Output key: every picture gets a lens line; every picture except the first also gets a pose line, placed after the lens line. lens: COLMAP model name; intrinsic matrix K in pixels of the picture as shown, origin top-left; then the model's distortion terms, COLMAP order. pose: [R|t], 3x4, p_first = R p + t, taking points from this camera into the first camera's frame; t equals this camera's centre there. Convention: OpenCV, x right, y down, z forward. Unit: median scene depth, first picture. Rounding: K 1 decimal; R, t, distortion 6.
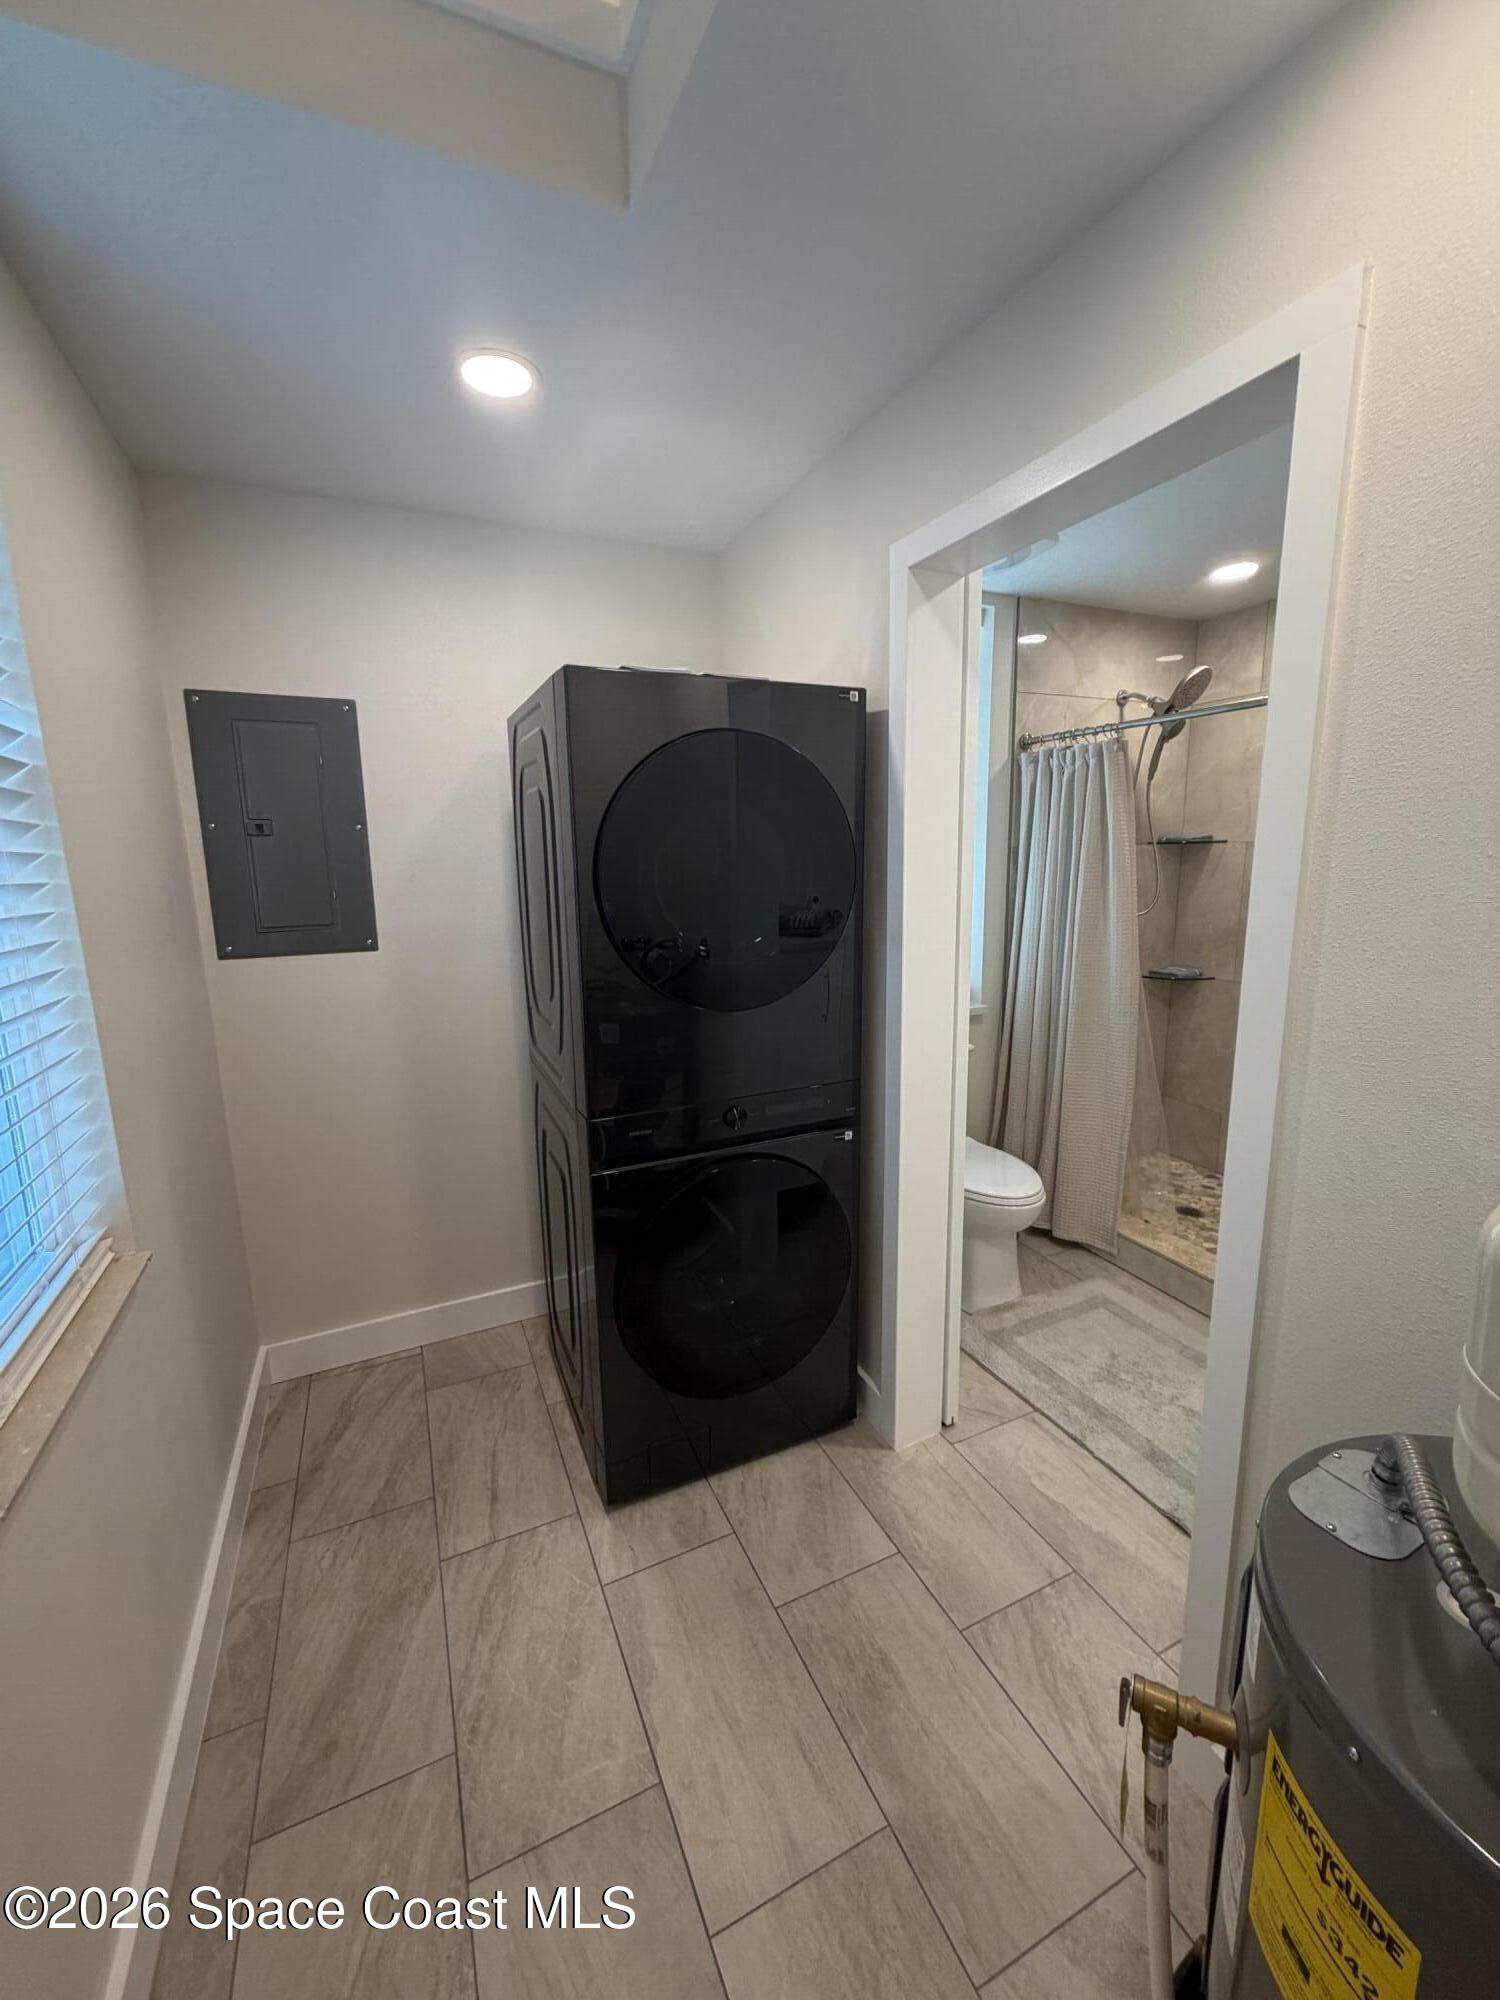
lens RADIAL K [[802.7, 0, 753.4], [0, 802.7, 998.4], [0, 0, 1]] dist [0.009810, -0.000230]
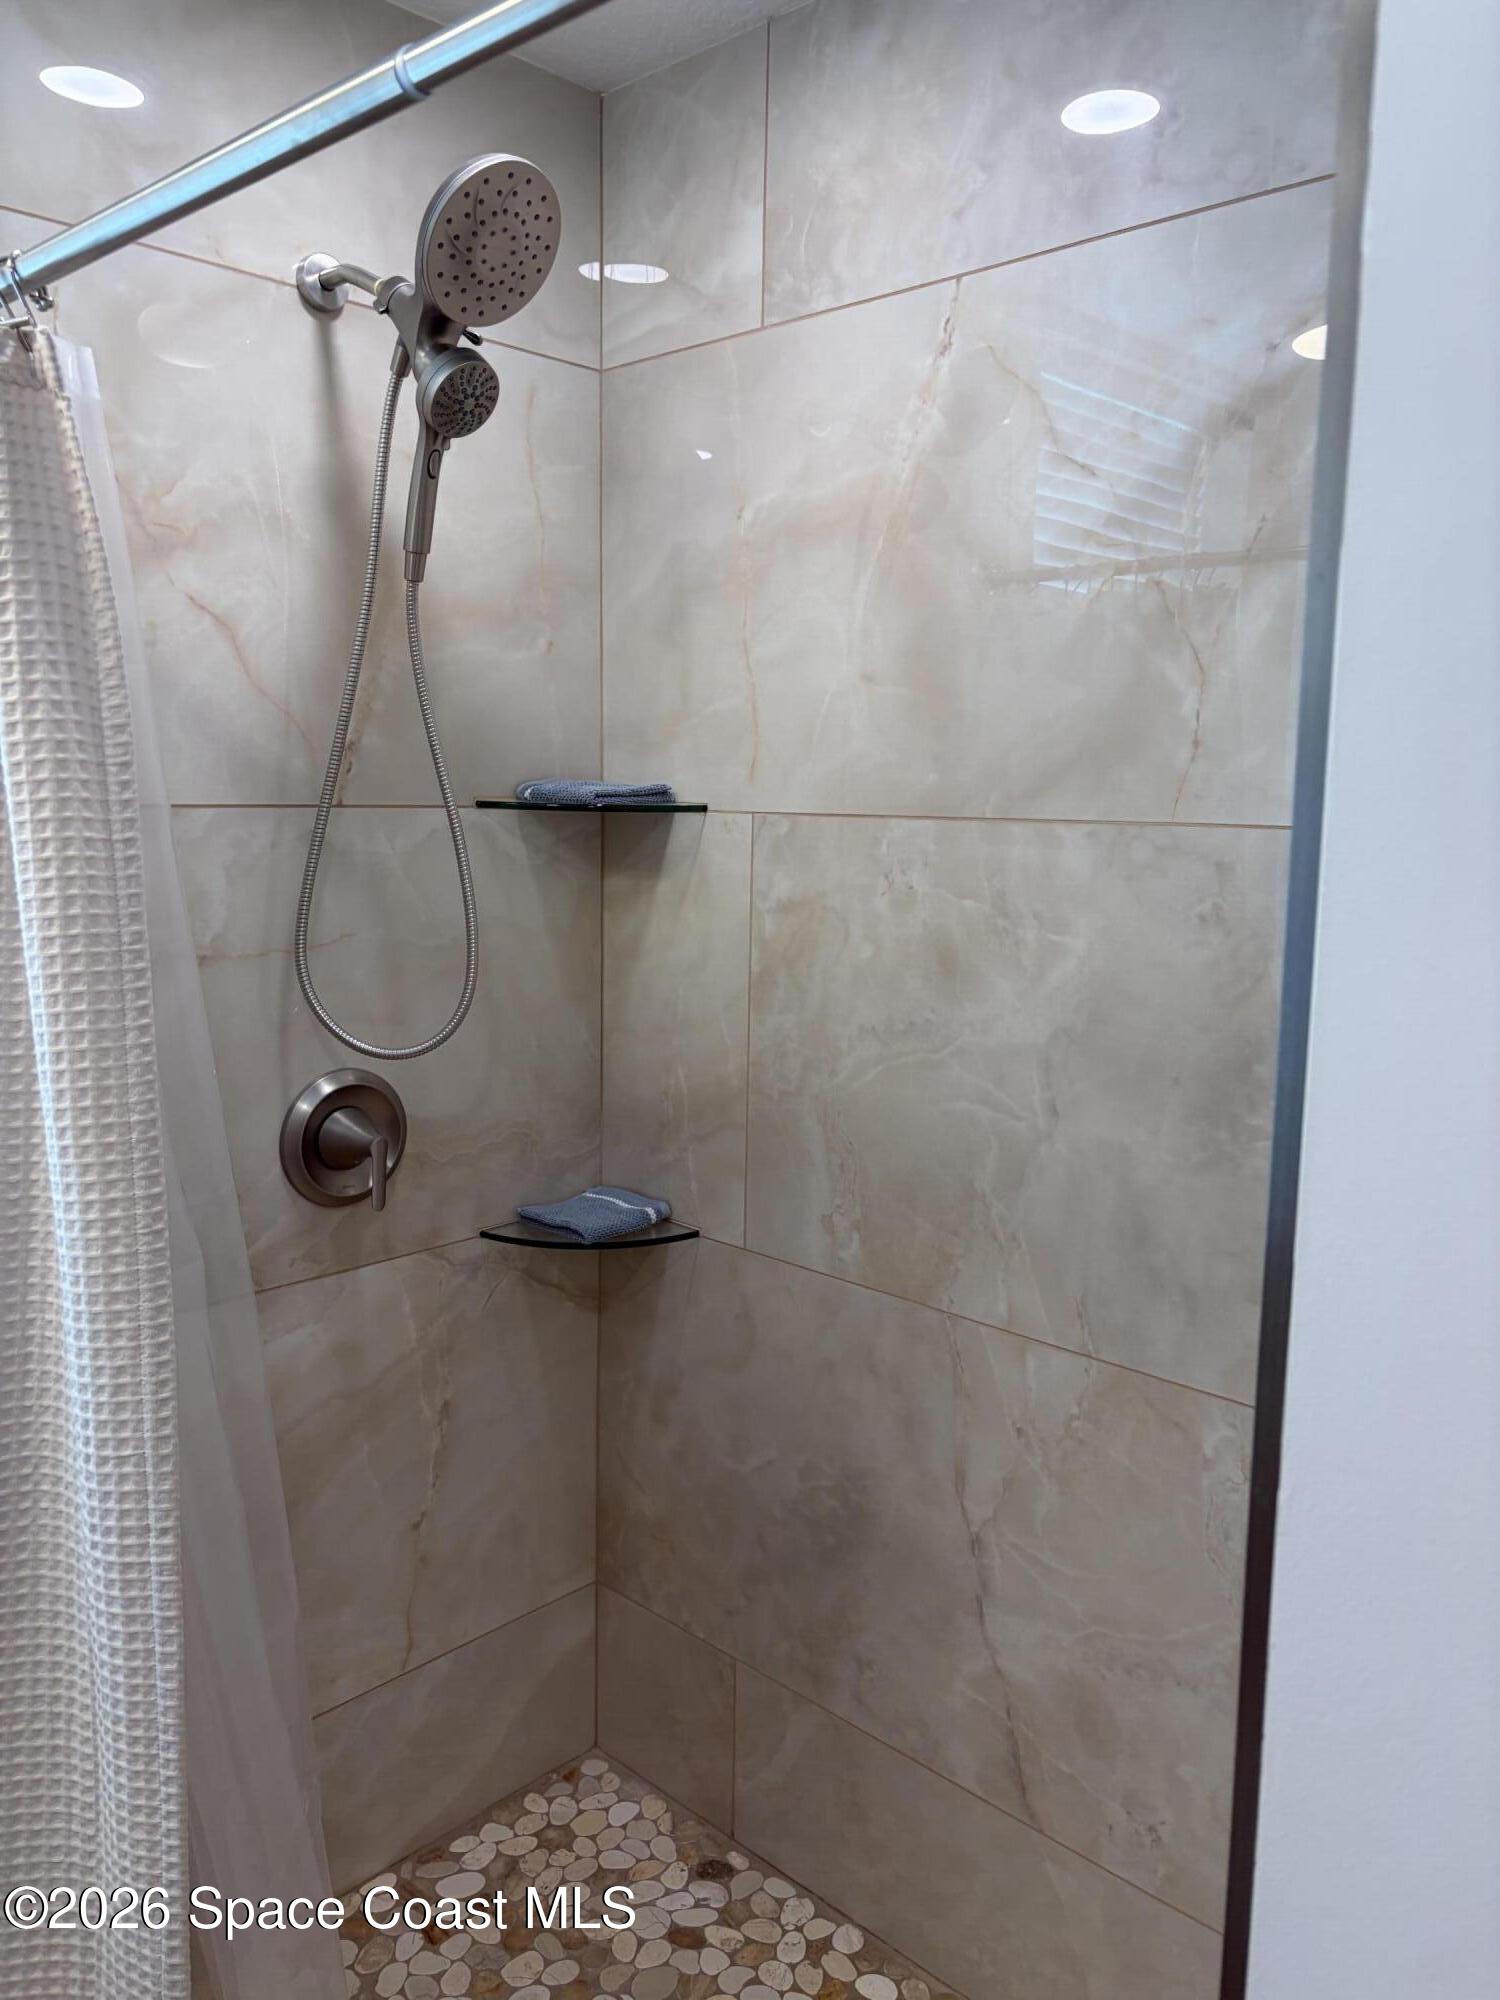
lens RADIAL K [[1515.6, 0, 747.0], [0, 1515.6, 1006.8], [0, 0, 1]] dist [0.038309, -0.024577]
pose [[0.936211, -0.013247, 0.351190, 0.411380], [0.026887, 0.999060, -0.033993, -0.100997], [-0.350410, 0.041267, 0.935687, 0.464979]]
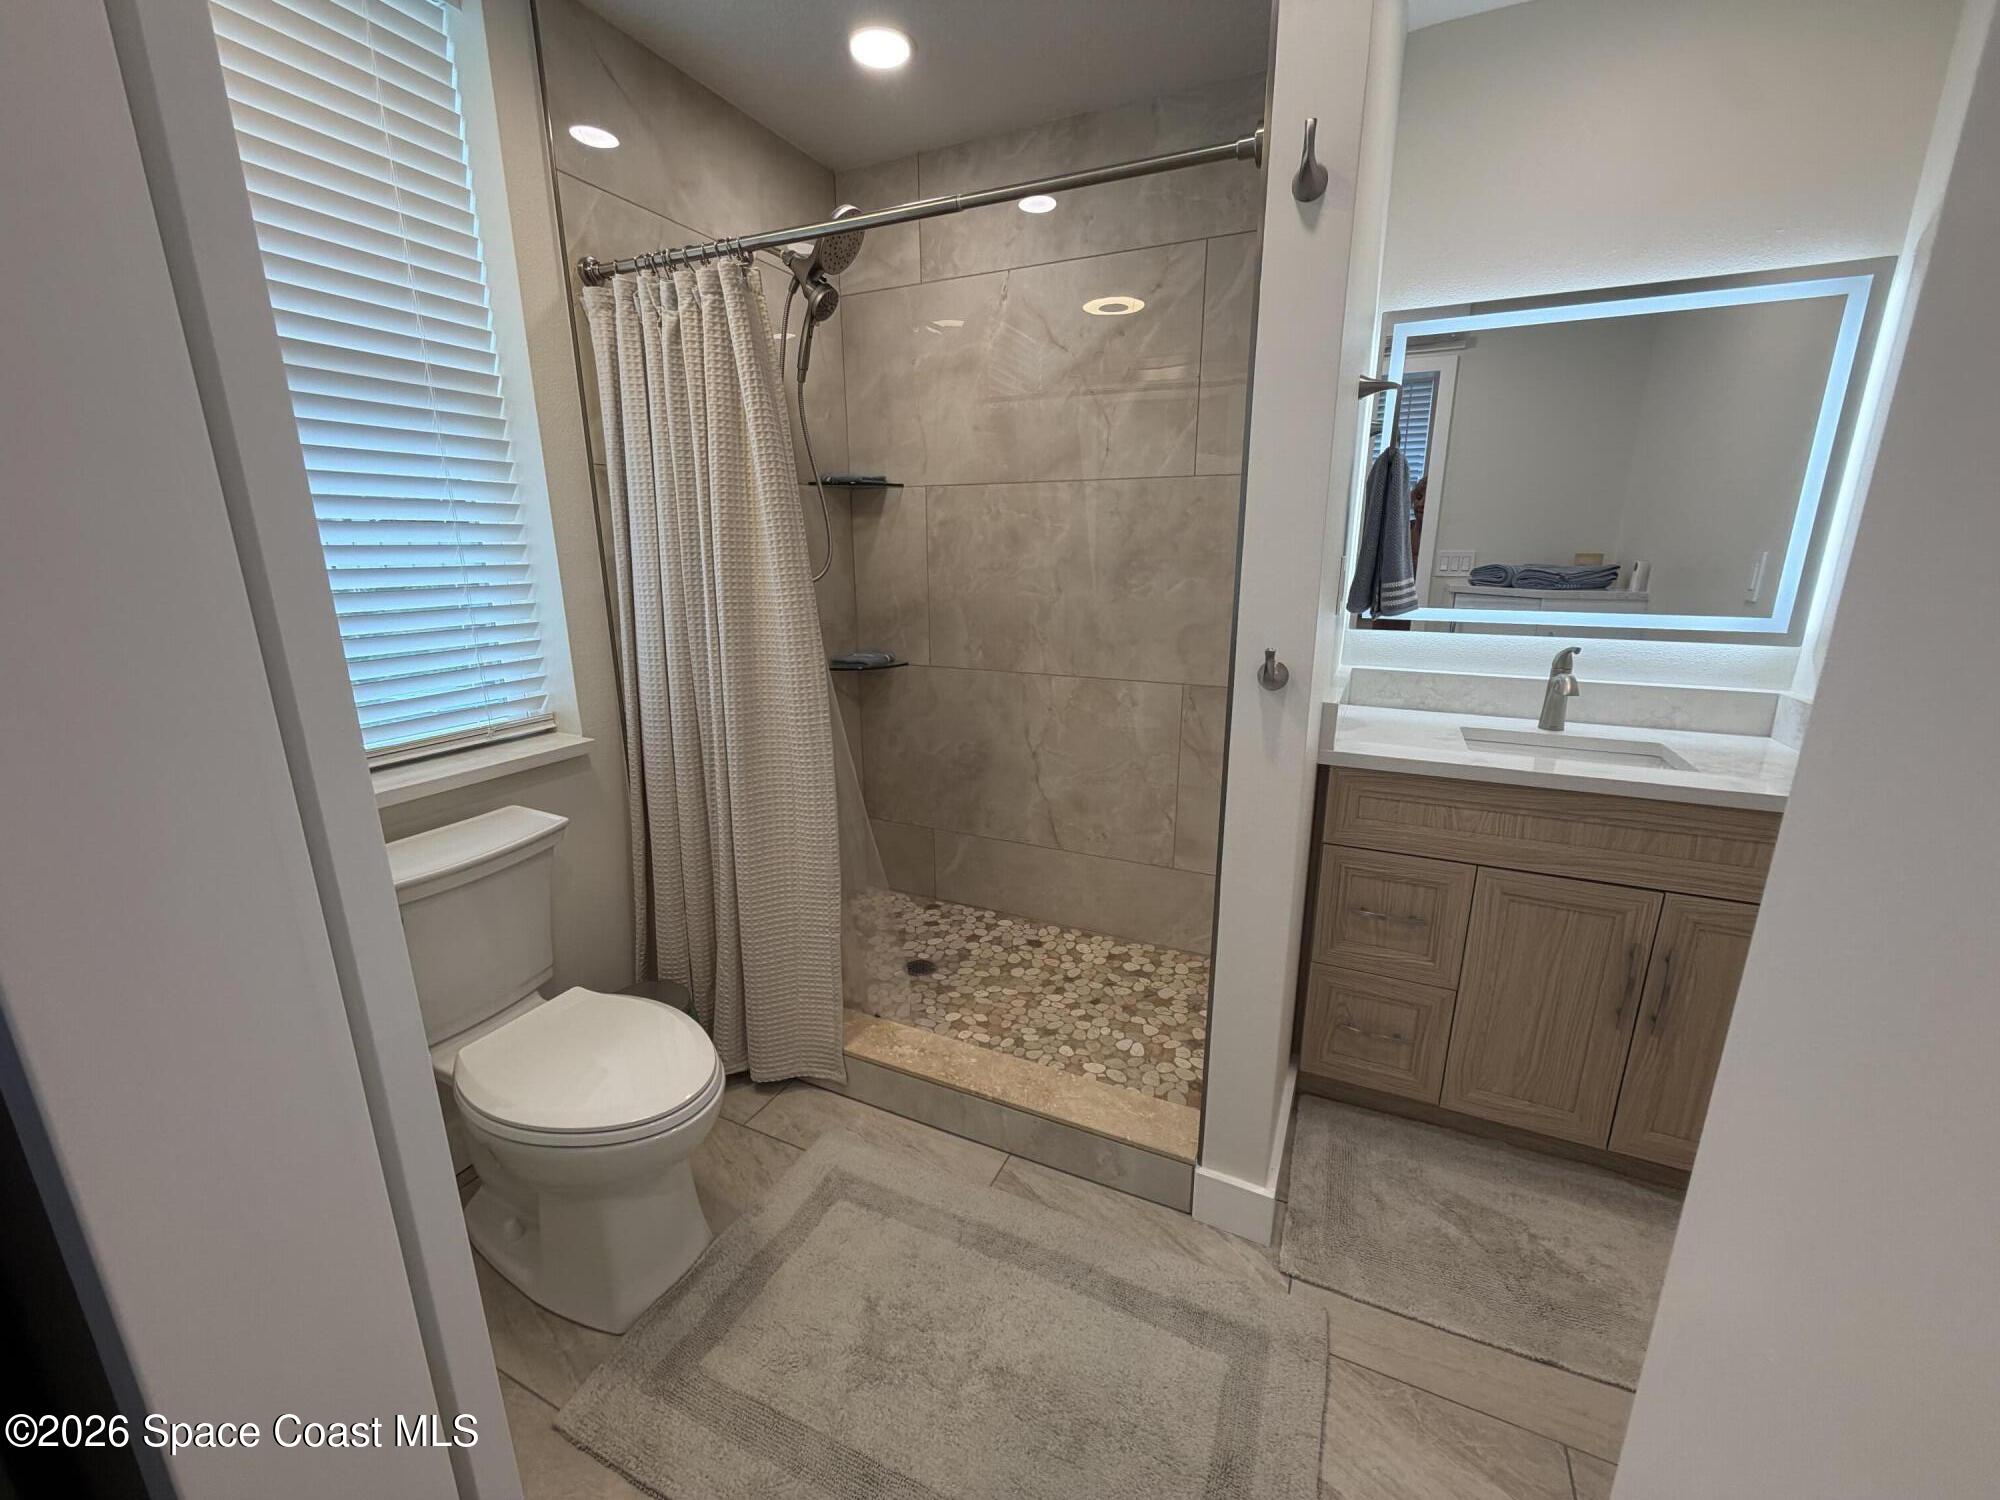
lens RADIAL K [[802.7, 0, 1003.0], [0, 802.7, 744.9], [0, 0, 1]] dist [0.009810, -0.000230]
pose [[0.771876, -0.139319, 0.620321, 0.154843], [0.103258, 0.990212, 0.093908, -0.010740], [-0.627332, -0.008432, 0.778706, 0.351546]]
